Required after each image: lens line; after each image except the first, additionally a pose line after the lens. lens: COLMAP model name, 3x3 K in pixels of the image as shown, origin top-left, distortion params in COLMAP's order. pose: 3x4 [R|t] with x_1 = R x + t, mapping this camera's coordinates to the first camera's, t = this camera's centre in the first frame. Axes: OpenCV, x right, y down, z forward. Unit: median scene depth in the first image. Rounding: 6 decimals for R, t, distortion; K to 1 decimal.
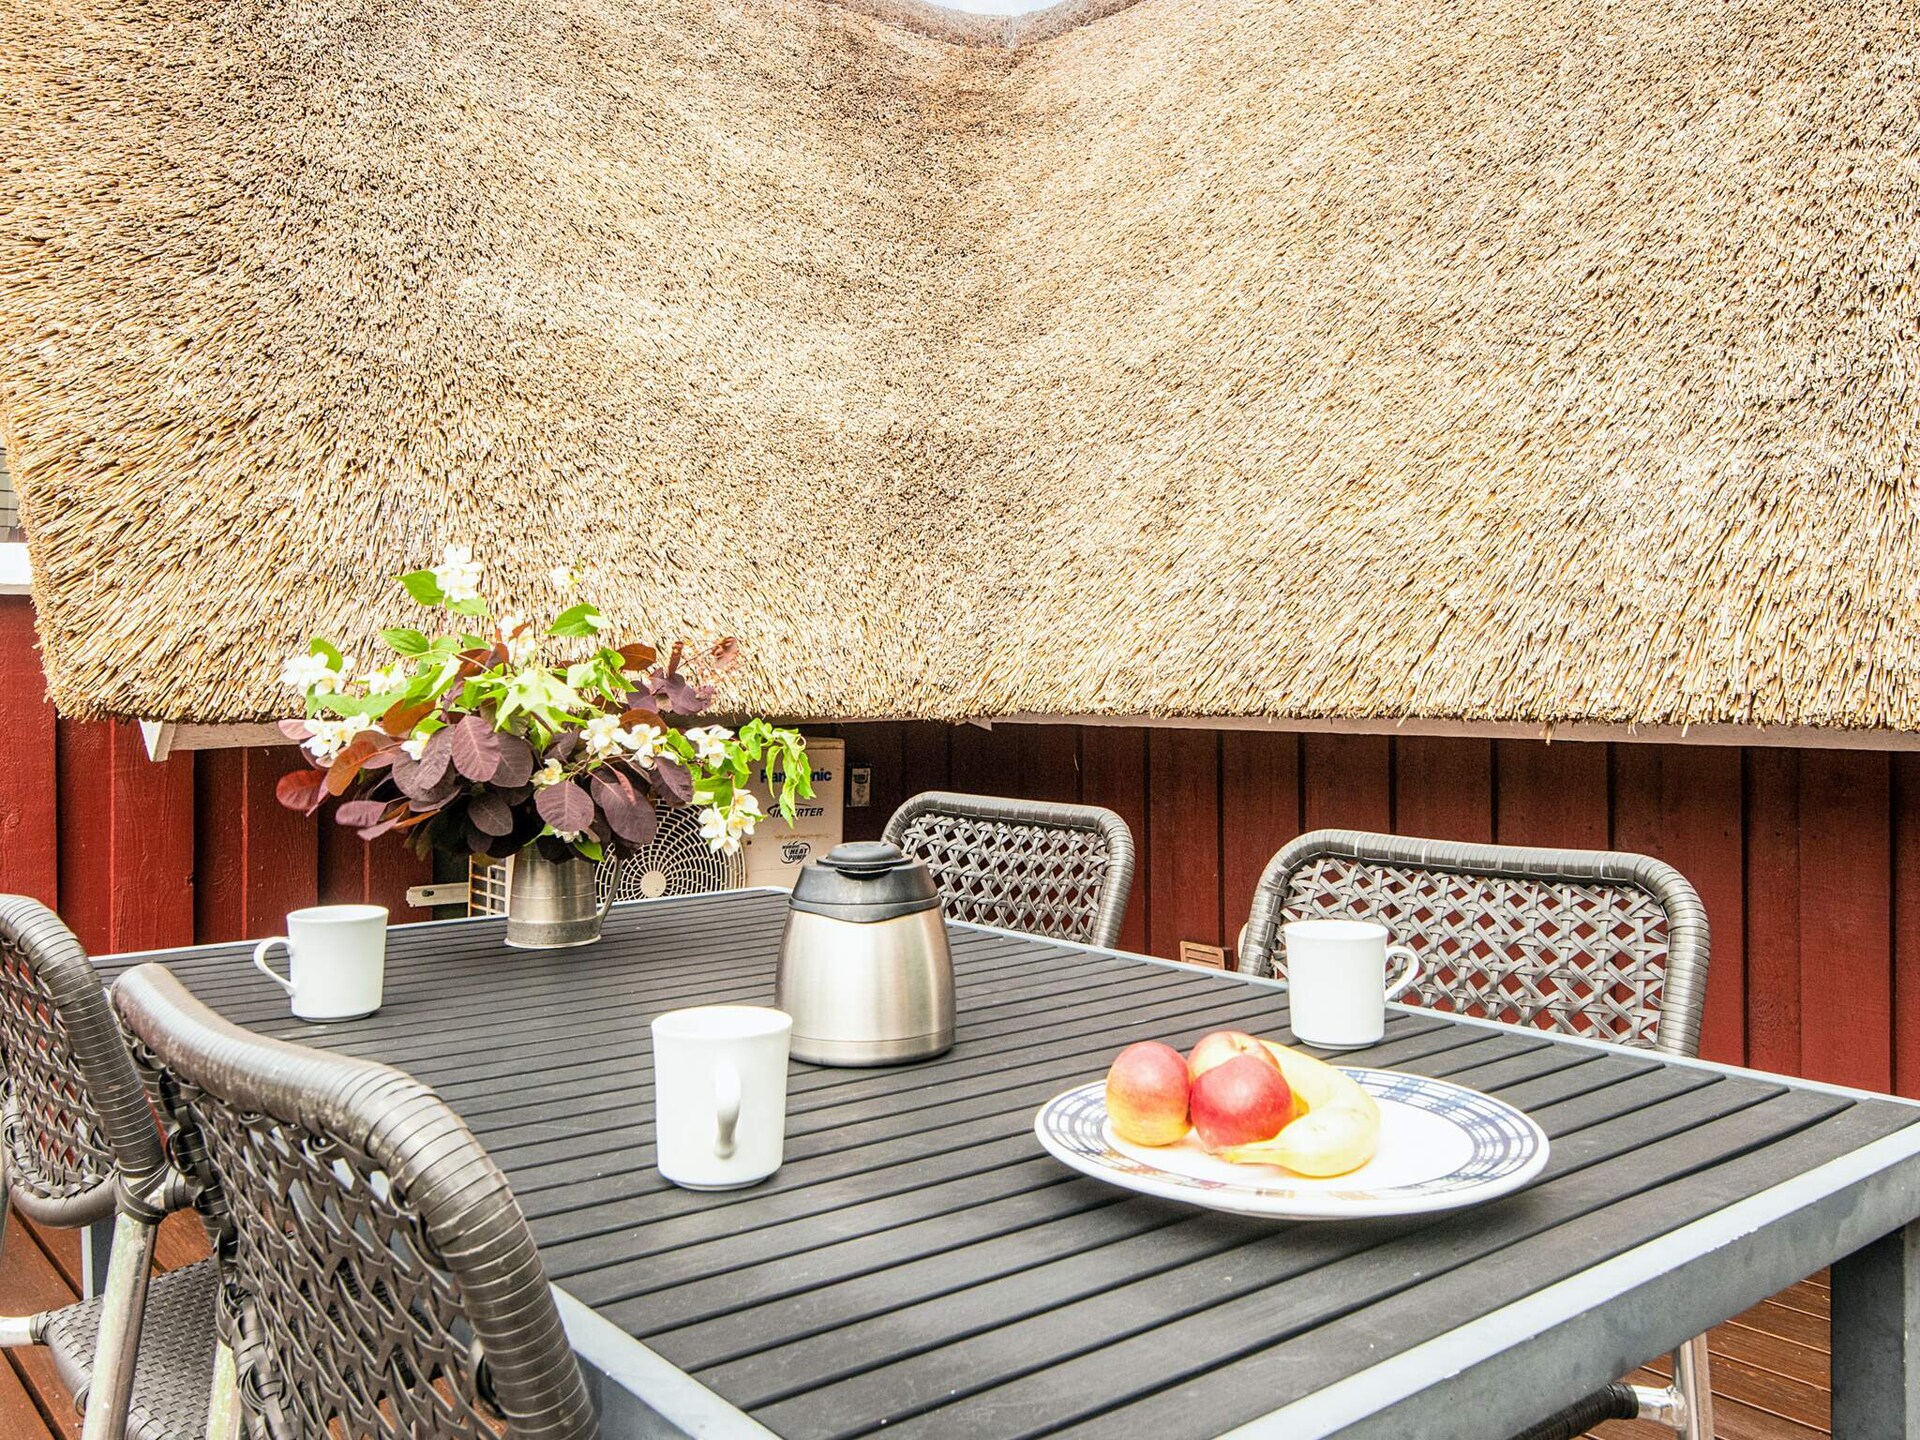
lens RADIAL K [[1604.7, 0, 919.3], [0, 1604.7, 668.8], [0, 0, 1]] dist [0.040088, -0.015266]
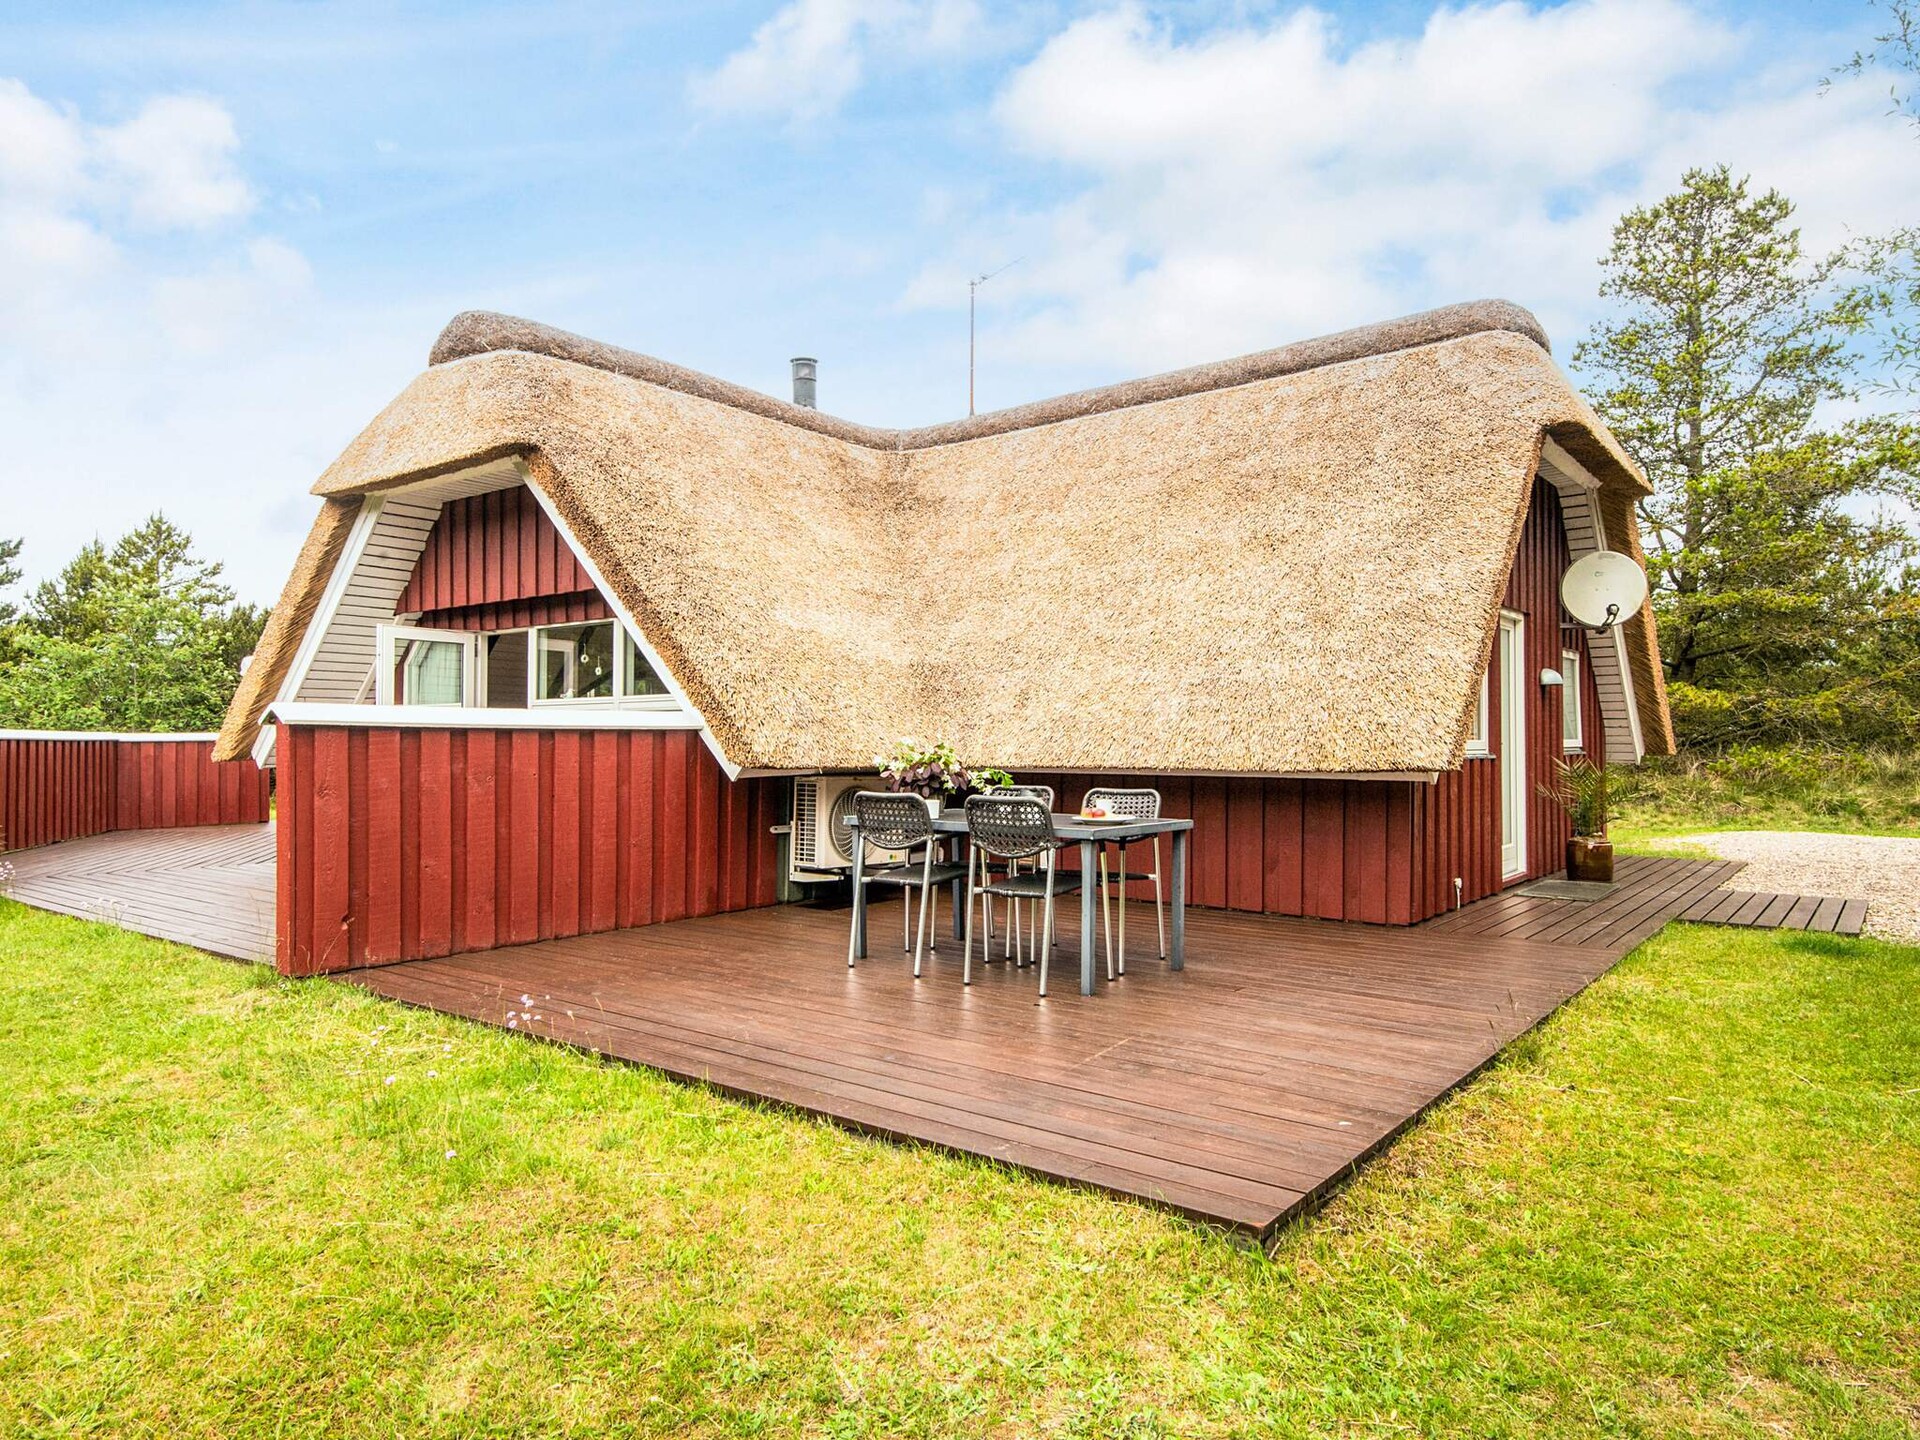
lens RADIAL K [[1198.8, 0, 962.2], [0, 1198.8, 731.8], [0, 0, 1]] dist [-0.003367, -0.000808]
pose [[0.976190, 0.008566, 0.216749, -0.500712], [-0.006983, 0.999943, -0.008066, -0.023142], [-0.216806, 0.006361, 0.976194, -1.327489]]
